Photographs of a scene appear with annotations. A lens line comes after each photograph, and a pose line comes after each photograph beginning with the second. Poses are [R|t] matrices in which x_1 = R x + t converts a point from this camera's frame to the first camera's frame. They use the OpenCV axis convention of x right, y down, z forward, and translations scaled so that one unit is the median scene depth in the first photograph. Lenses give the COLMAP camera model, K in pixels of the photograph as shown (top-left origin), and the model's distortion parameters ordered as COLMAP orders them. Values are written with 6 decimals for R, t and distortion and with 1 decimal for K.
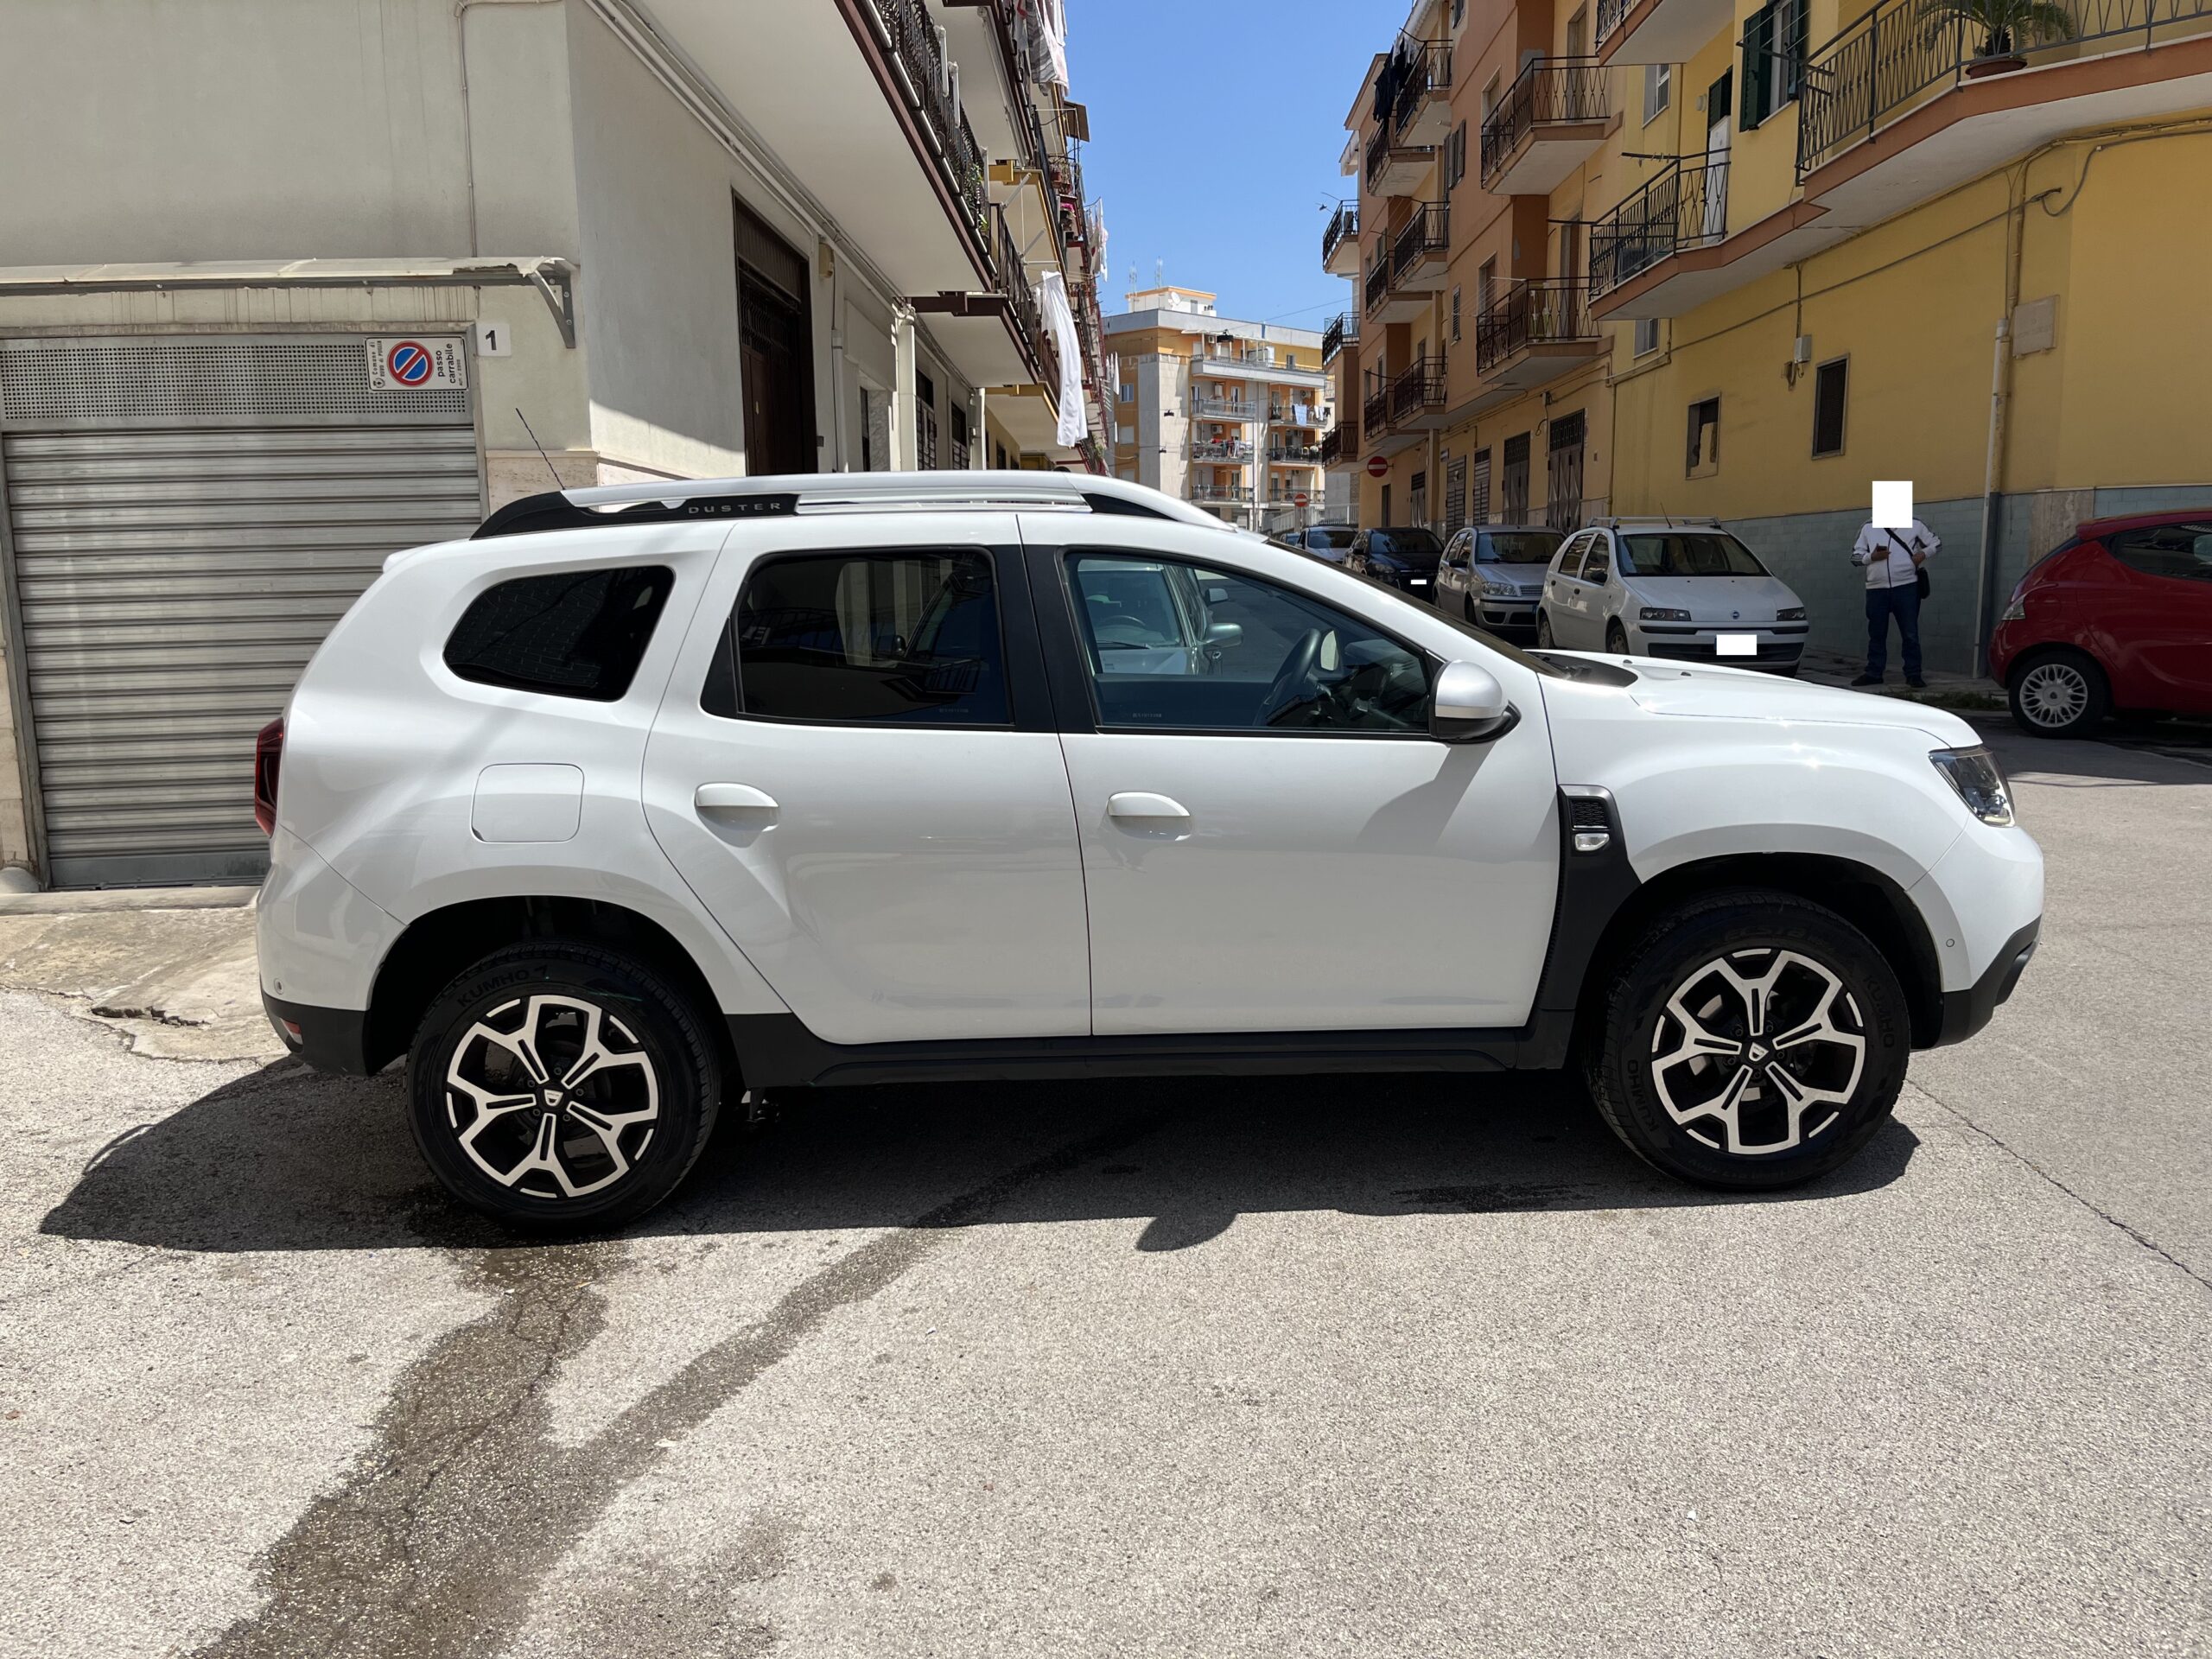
lens RADIAL K [[1682.2, 0, 1090.5], [0, 1682.2, 831.2], [0, 0, 1]] dist [0.065038, -0.092435]
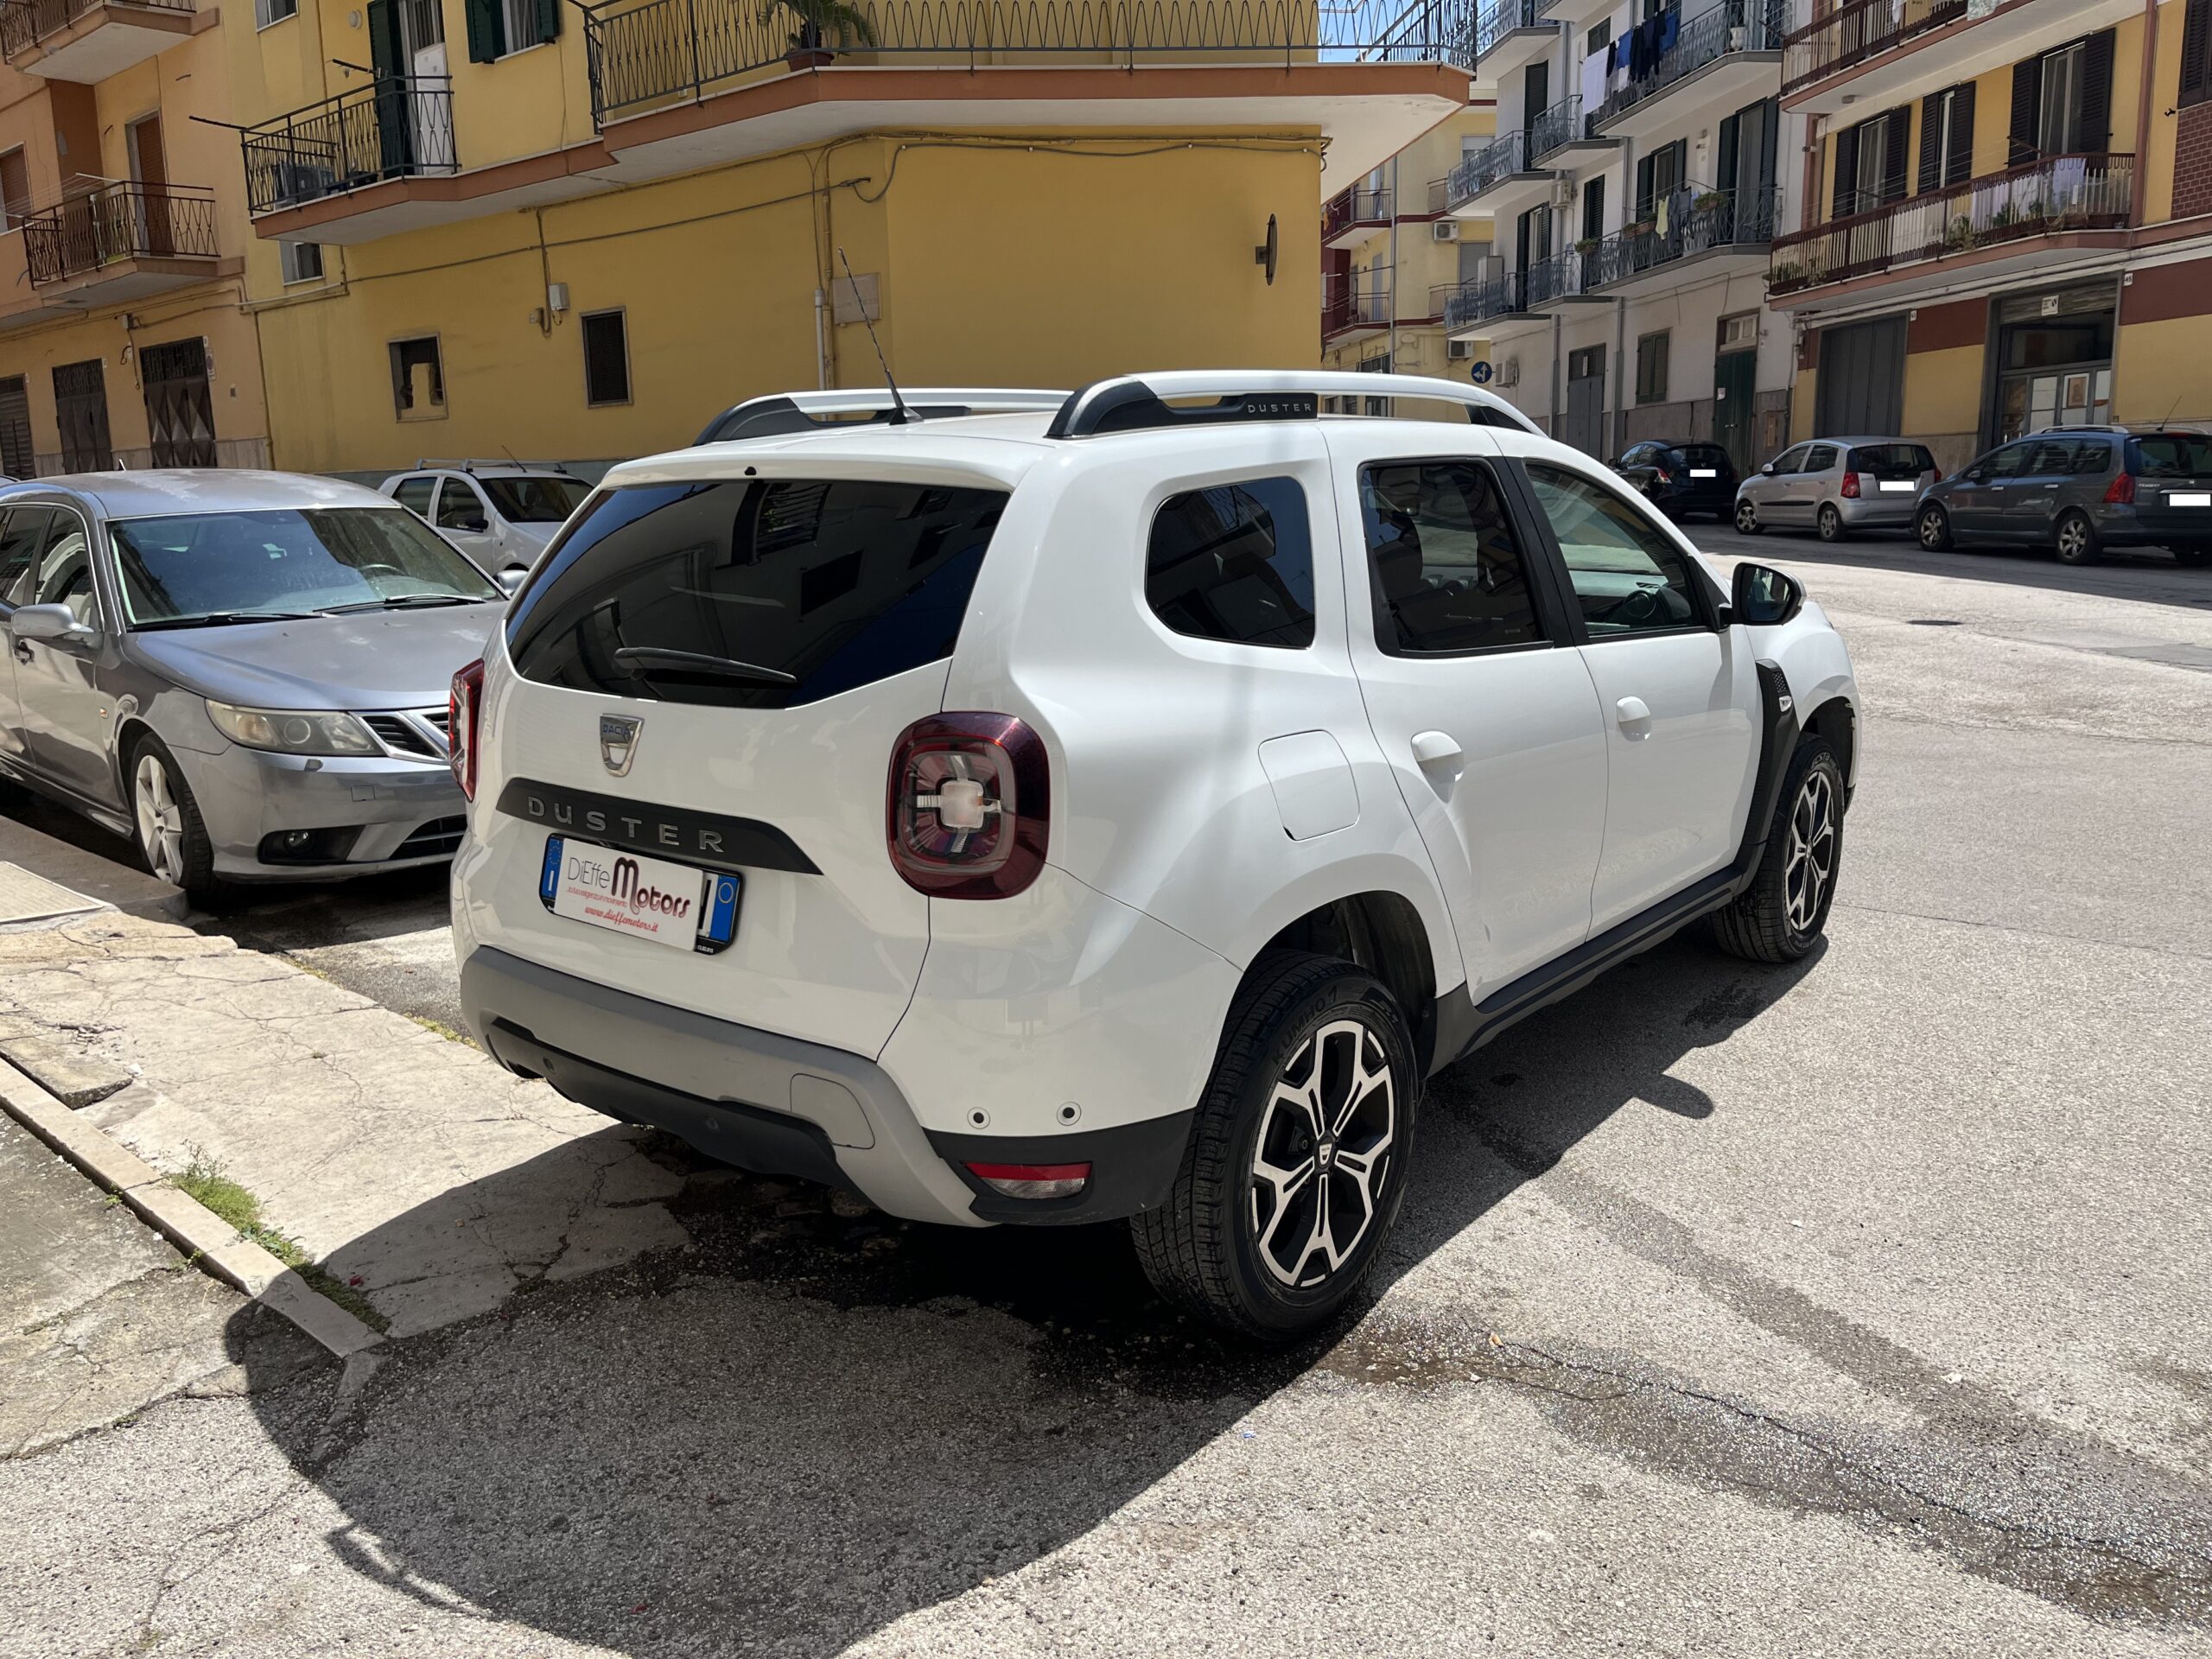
lens RADIAL K [[1682.2, 0, 1123.1], [0, 1682.2, 827.7], [0, 0, 1]] dist [0.065038, -0.092435]
pose [[0.621200, -0.149202, 0.769318, -0.958368], [0.130450, 0.987699, 0.086221, -0.072754], [-0.772718, 0.046797, 0.633022, 0.566932]]
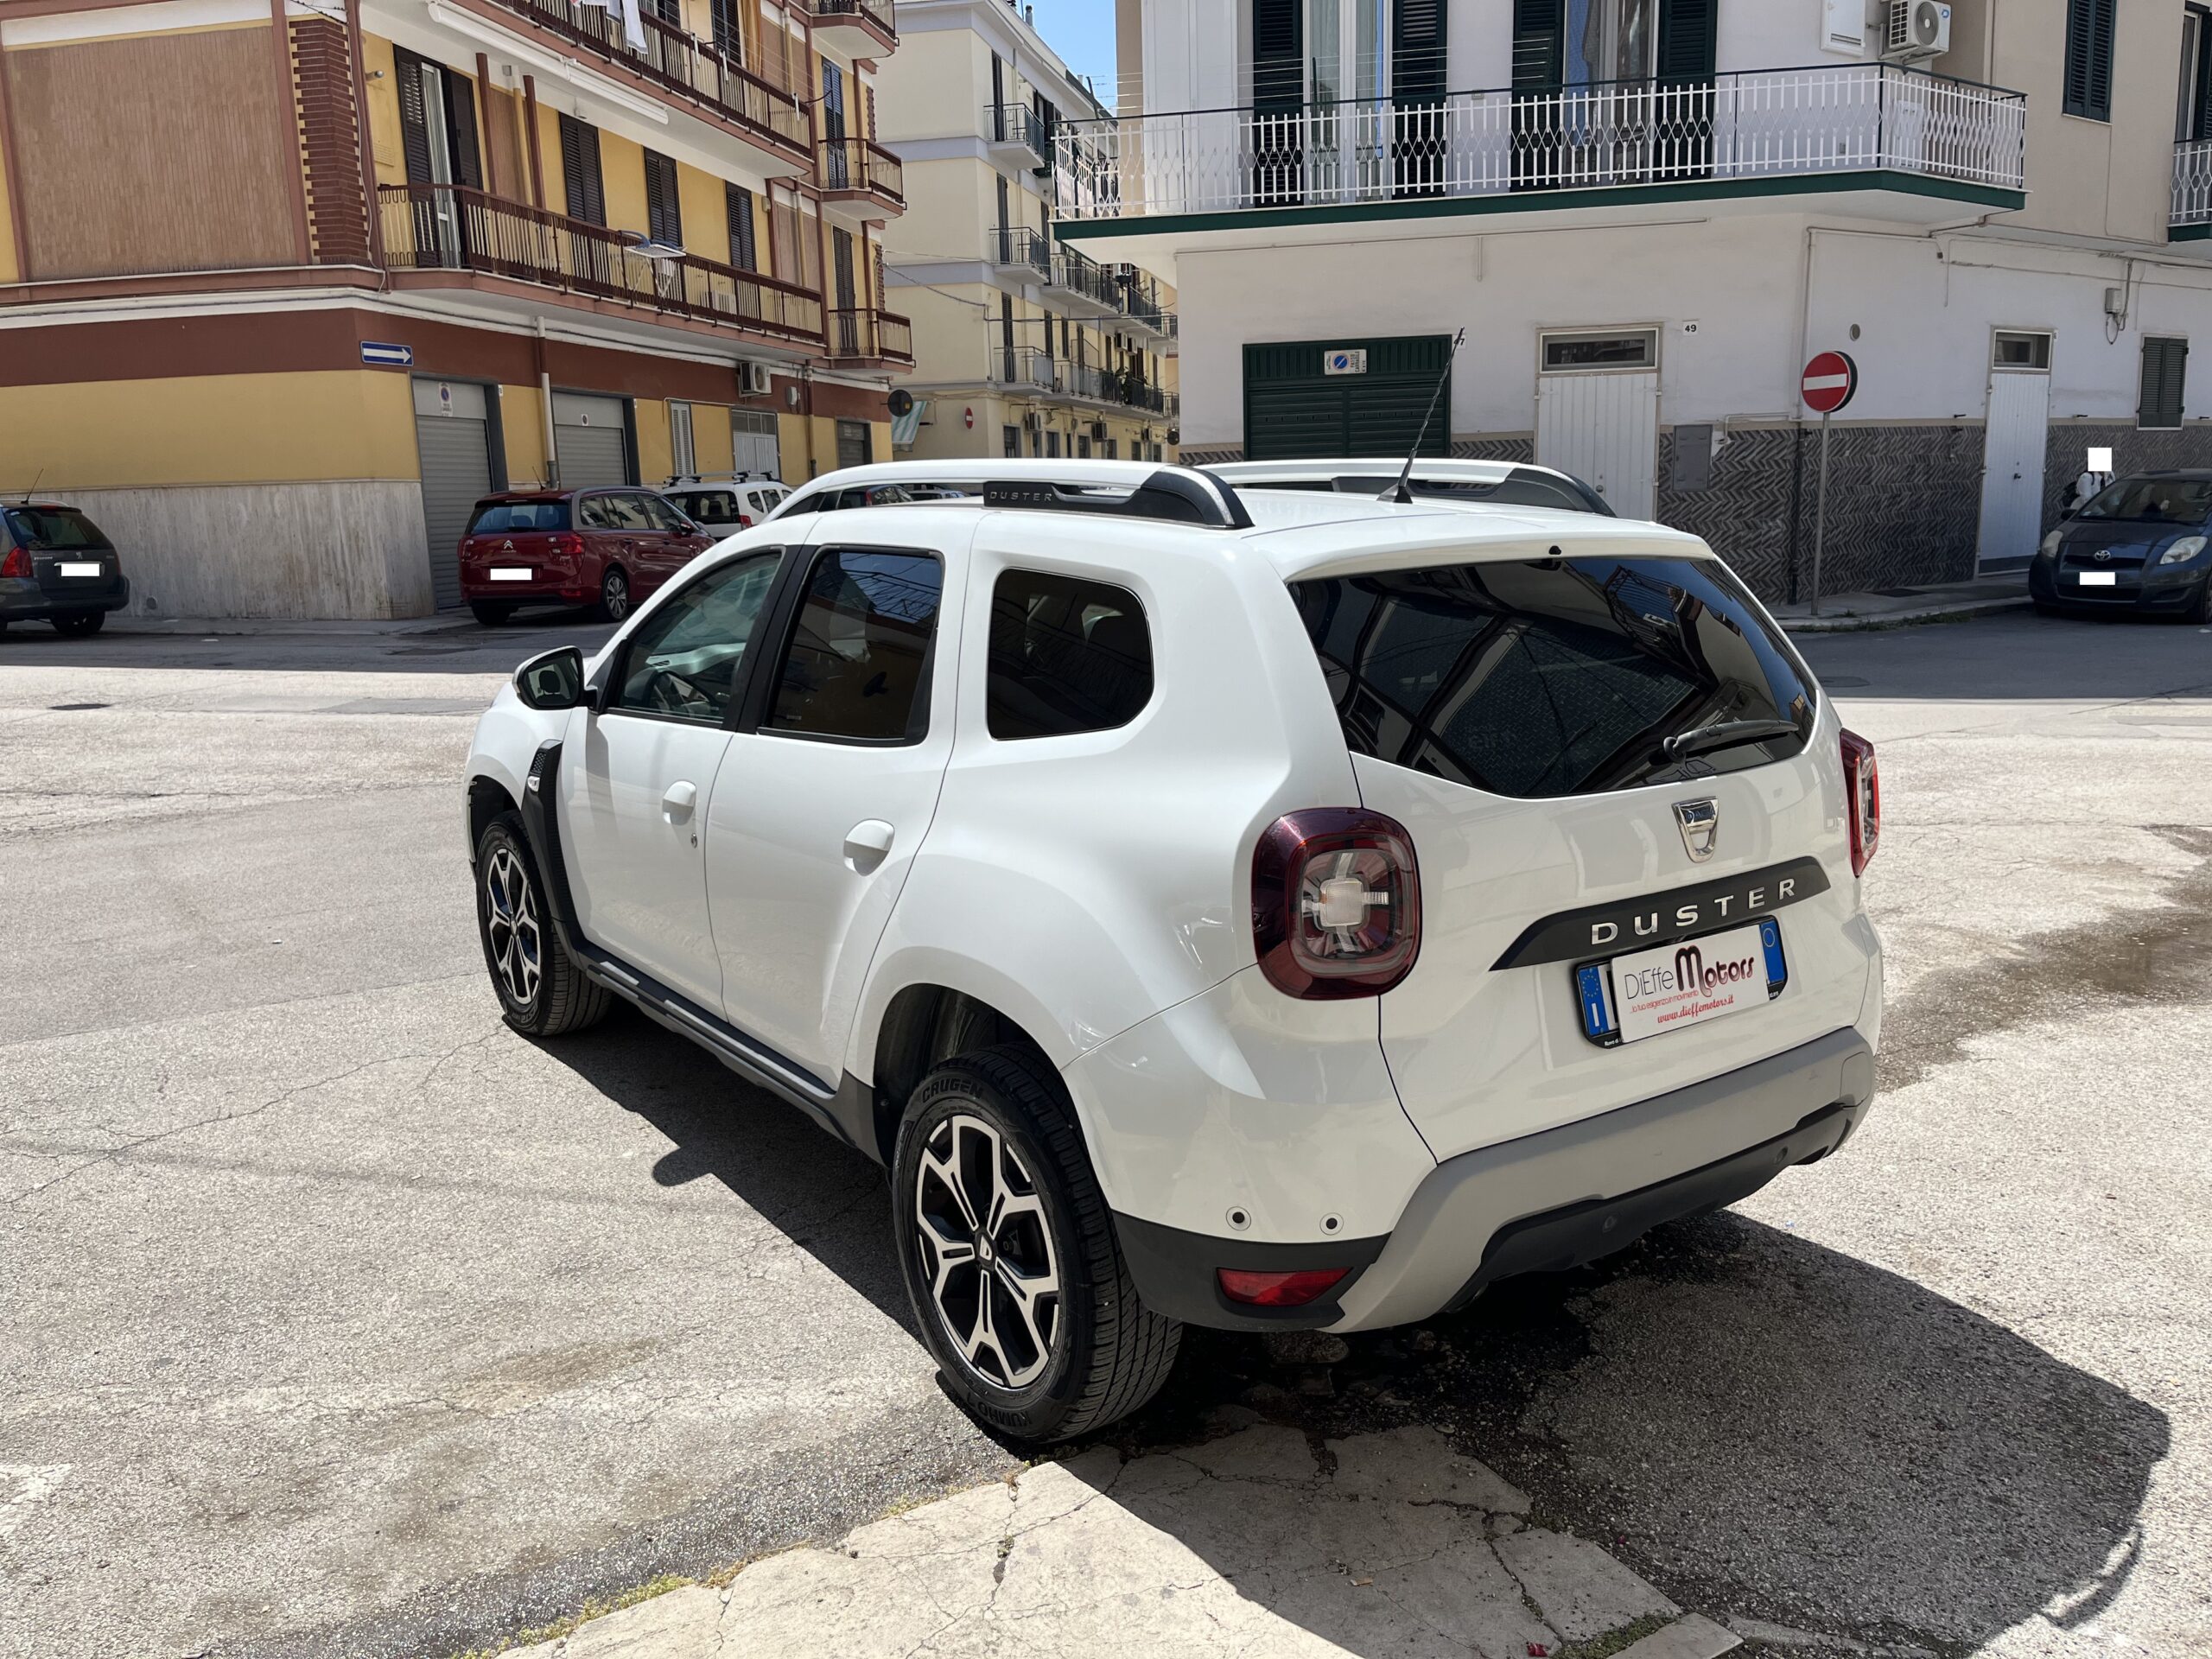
lens RADIAL K [[1682.2, 0, 1101.3], [0, 1682.2, 817.0], [0, 0, 1]] dist [0.065038, -0.092435]
pose [[-0.587079, -0.117775, 0.800916, -0.948827], [0.161841, 0.952312, 0.258669, -0.303062], [-0.793187, 0.281480, -0.540021, 1.776688]]
